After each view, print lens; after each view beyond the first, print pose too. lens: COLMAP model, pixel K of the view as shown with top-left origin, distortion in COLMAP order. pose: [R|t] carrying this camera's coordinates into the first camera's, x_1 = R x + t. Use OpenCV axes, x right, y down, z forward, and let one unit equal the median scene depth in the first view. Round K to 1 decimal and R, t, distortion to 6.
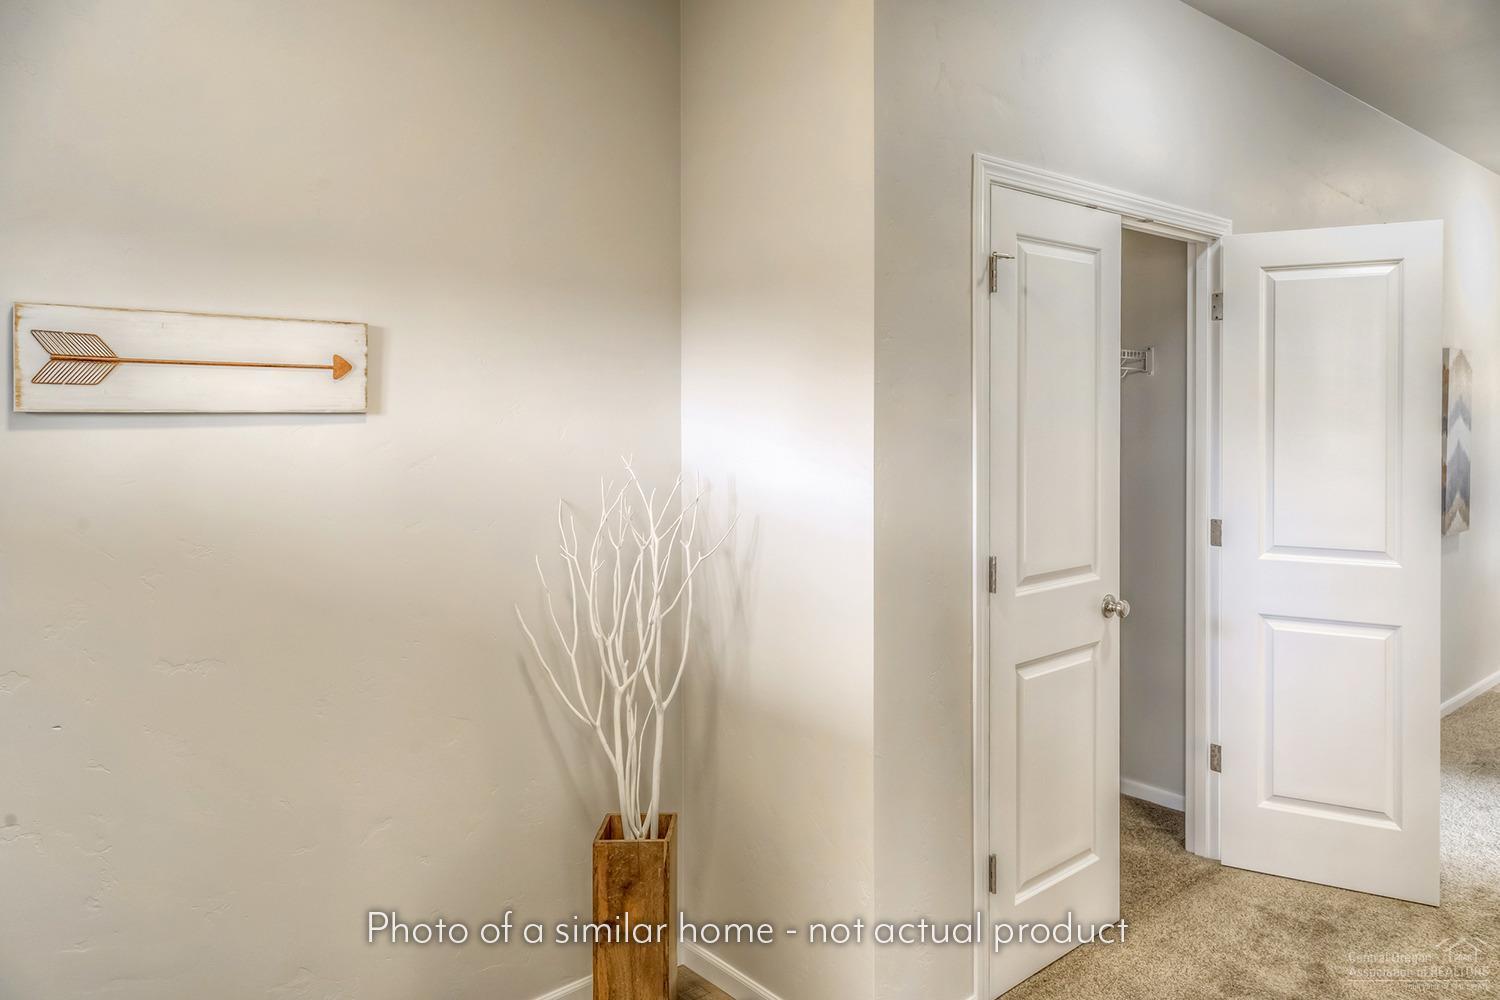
lens RADIAL K [[1024.7, 0, 755.9], [0, 1024.7, 501.1], [0, 0, 1]] dist [0.019252, -0.003676]
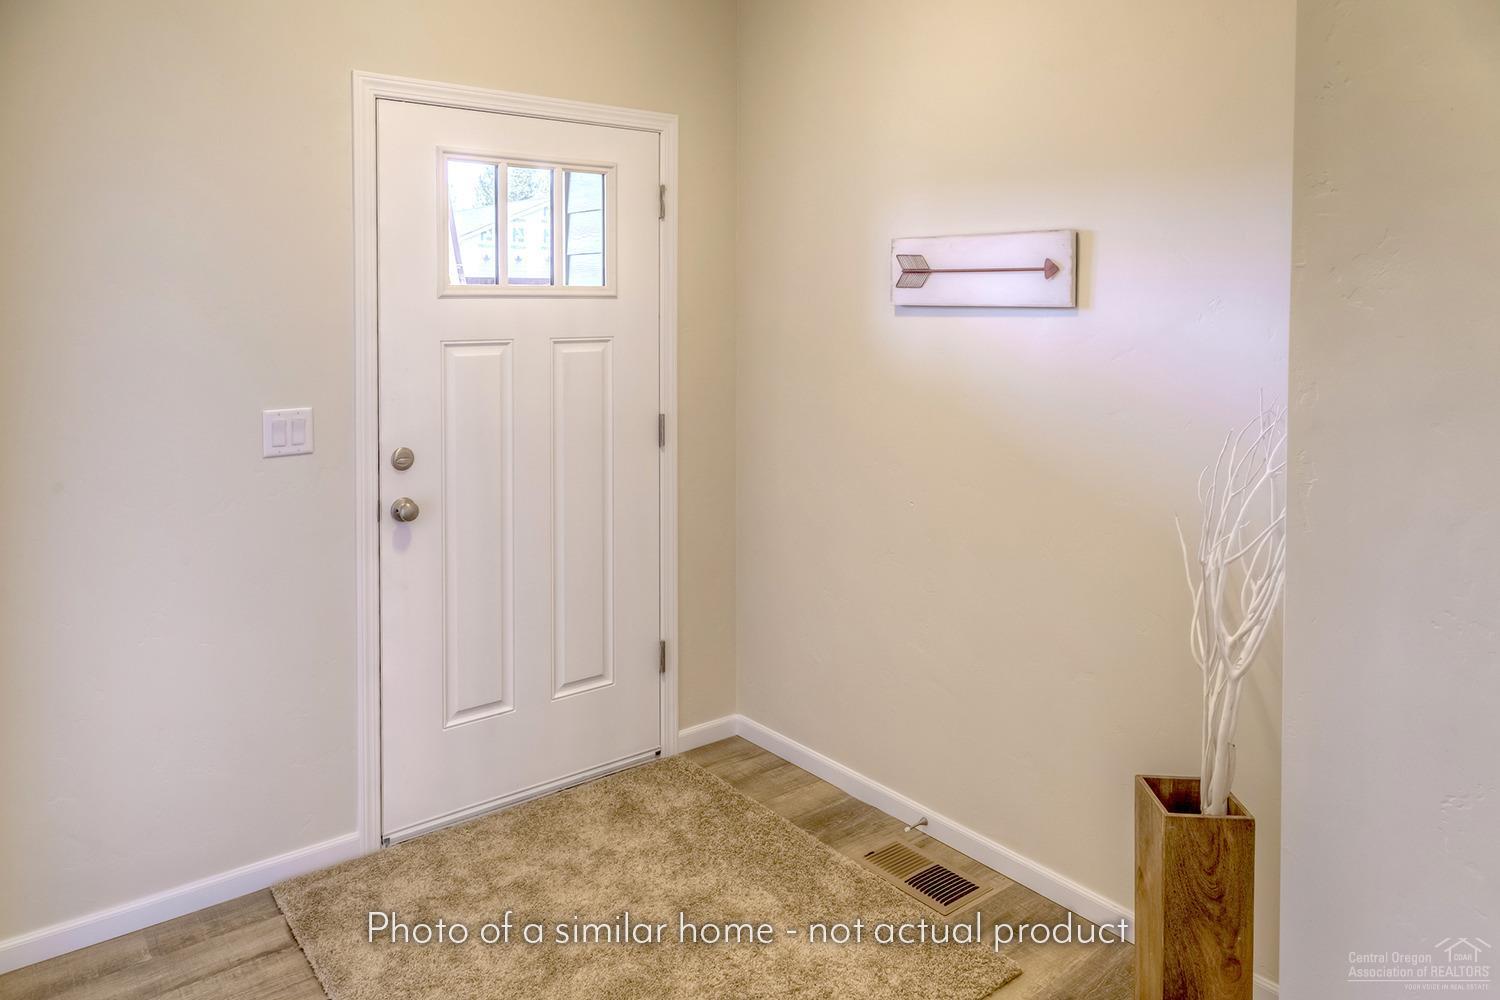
lens RADIAL K [[1024.7, 0, 753.5], [0, 1024.7, 497.5], [0, 0, 1]] dist [0.019252, -0.003676]
pose [[-0.110431, 0.184782, -0.976555, 0.815222], [-0.104631, 0.974944, 0.196309, -0.067207], [0.988361, 0.123857, -0.088330, 0.769452]]
